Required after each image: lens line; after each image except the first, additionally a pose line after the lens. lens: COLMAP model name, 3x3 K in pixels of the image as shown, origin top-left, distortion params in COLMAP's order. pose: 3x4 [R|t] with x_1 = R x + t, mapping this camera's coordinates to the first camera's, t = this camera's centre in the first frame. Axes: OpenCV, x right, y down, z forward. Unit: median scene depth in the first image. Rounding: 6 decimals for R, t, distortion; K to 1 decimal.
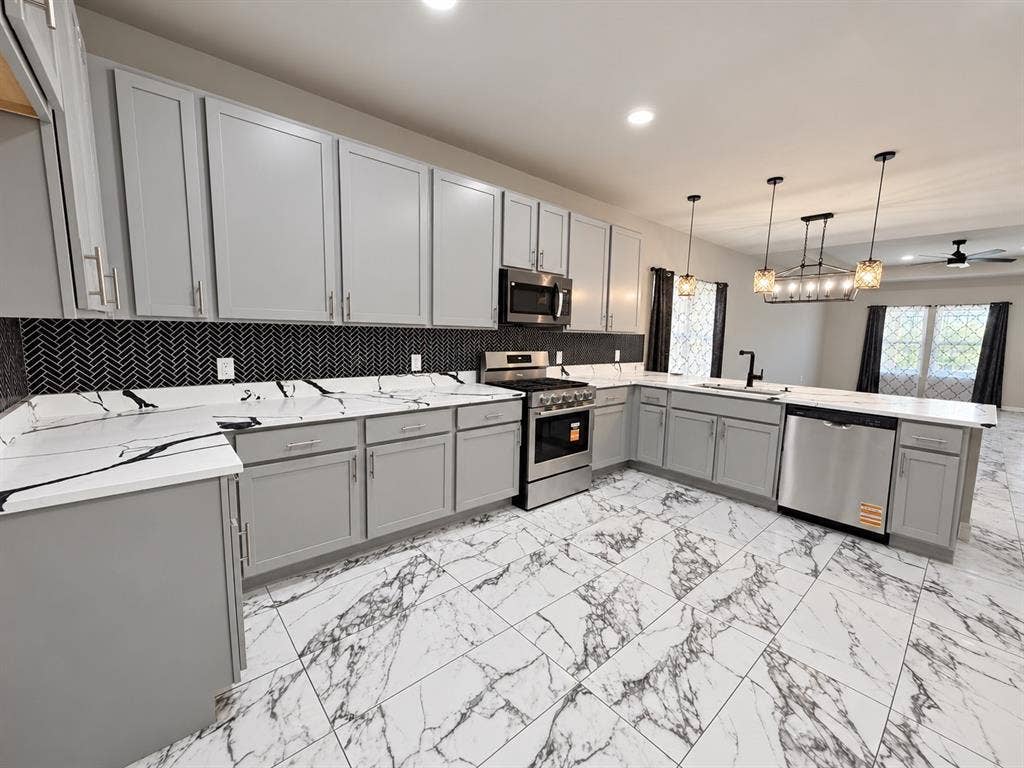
lens RADIAL K [[415.1, 0, 512.0], [0, 415.1, 389.9], [0, 0, 1]] dist [0.000369, -0.000431]
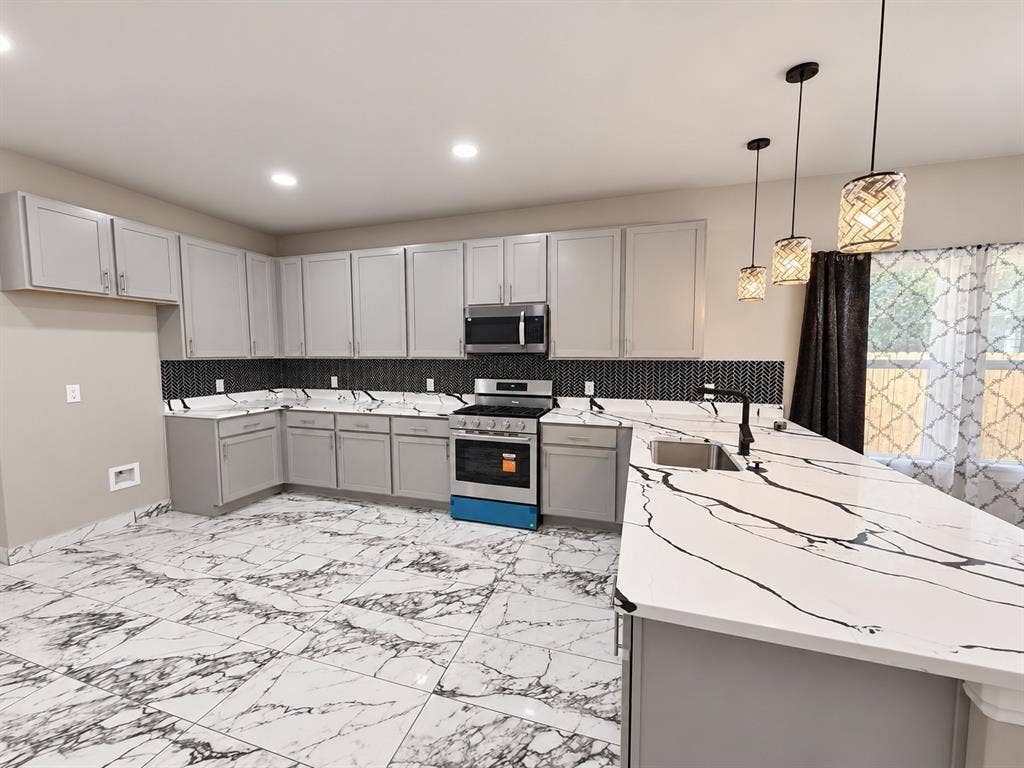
lens RADIAL K [[415.1, 0, 512.0], [0, 415.1, 389.9], [0, 0, 1]] dist [0.000369, -0.000431]
pose [[0.521814, 0.053941, -0.851352, 1.236293], [-0.105209, 0.994449, -0.001478, -0.086982], [0.846546, 0.090341, 0.524593, 0.597441]]
